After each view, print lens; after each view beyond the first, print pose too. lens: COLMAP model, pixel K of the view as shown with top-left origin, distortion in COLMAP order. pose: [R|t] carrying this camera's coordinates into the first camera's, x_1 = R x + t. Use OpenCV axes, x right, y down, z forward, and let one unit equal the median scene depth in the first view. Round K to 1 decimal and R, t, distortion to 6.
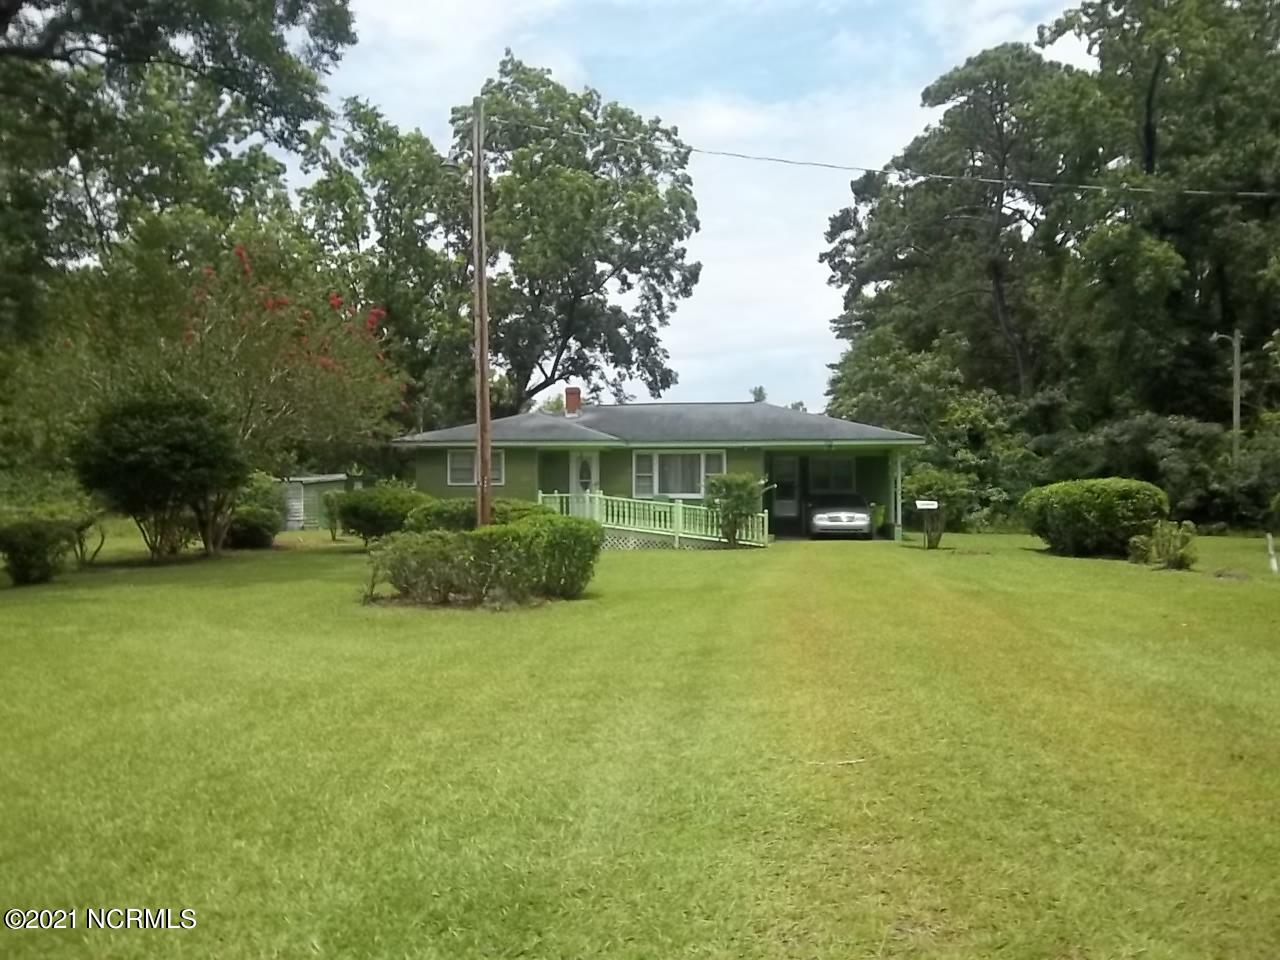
lens RADIAL K [[1110.5, 0, 619.1], [0, 1110.5, 481.9], [0, 0, 1]] dist [0.006377, 0.022336]
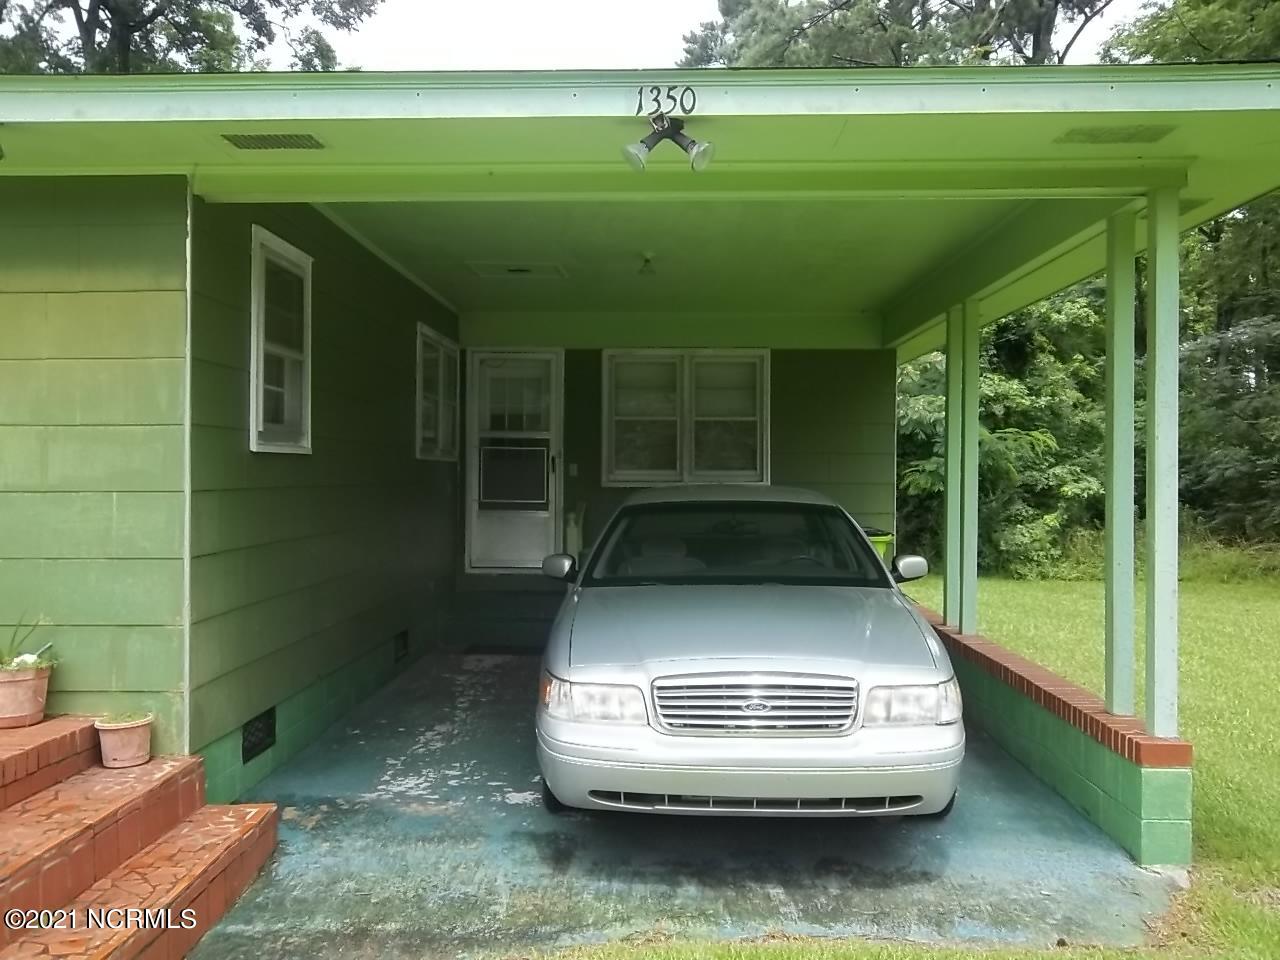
lens RADIAL K [[1110.5, 0, 619.1], [0, 1110.5, 481.9], [0, 0, 1]] dist [0.006377, 0.022336]
pose [[0.991272, 0.004621, 0.131755, 0.110314], [-0.007962, 0.999660, 0.024840, 0.002537], [-0.131596, -0.025672, 0.990971, 0.576700]]
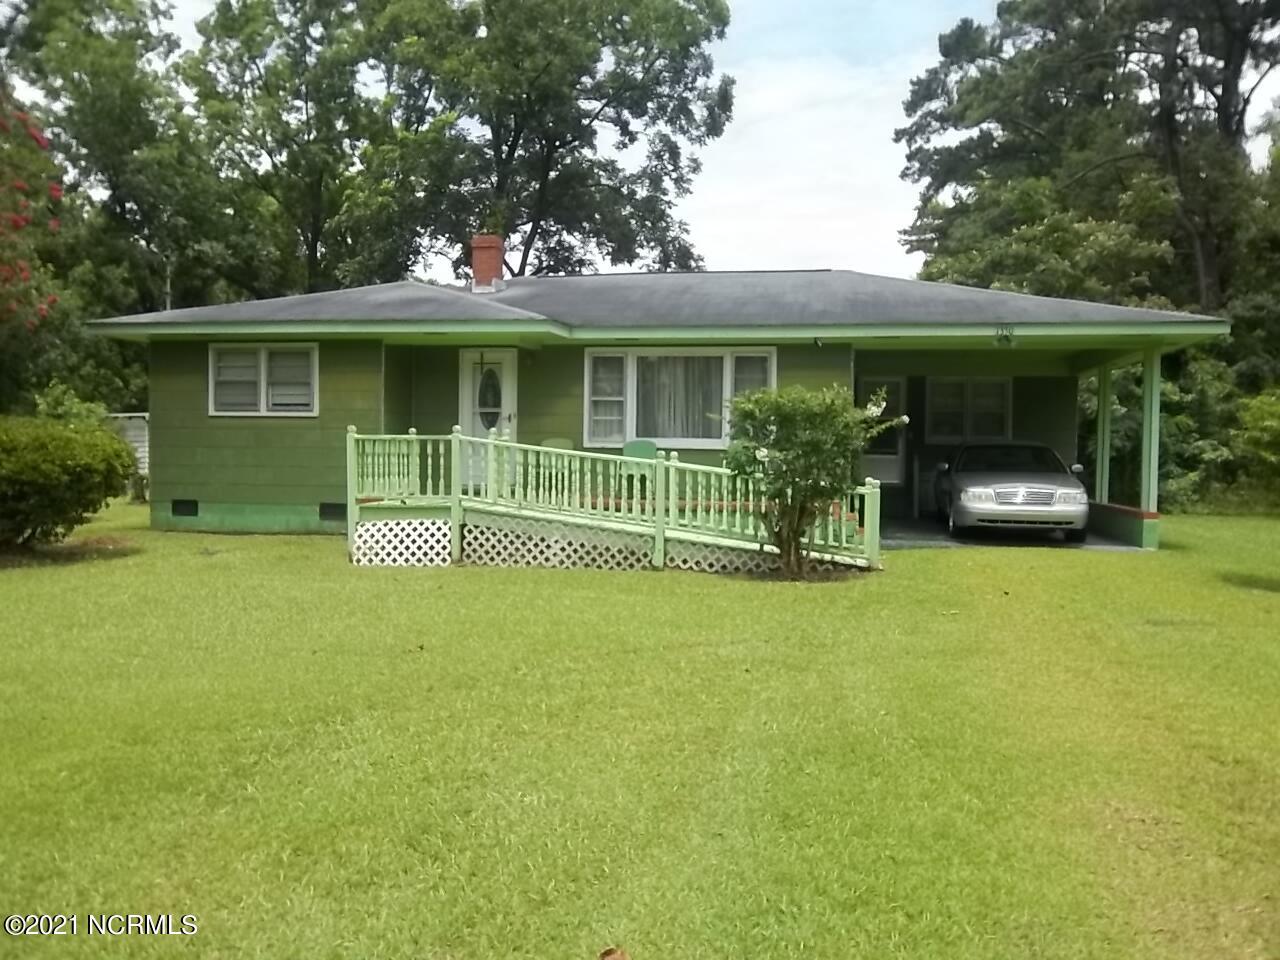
lens RADIAL K [[1110.5, 0, 619.1], [0, 1110.5, 481.9], [0, 0, 1]] dist [0.006377, 0.022336]
pose [[0.999379, 0.016591, -0.031091, 0.029969], [-0.015171, 0.998855, 0.045371, 0.005402], [0.031808, -0.044871, 0.998486, 0.351813]]
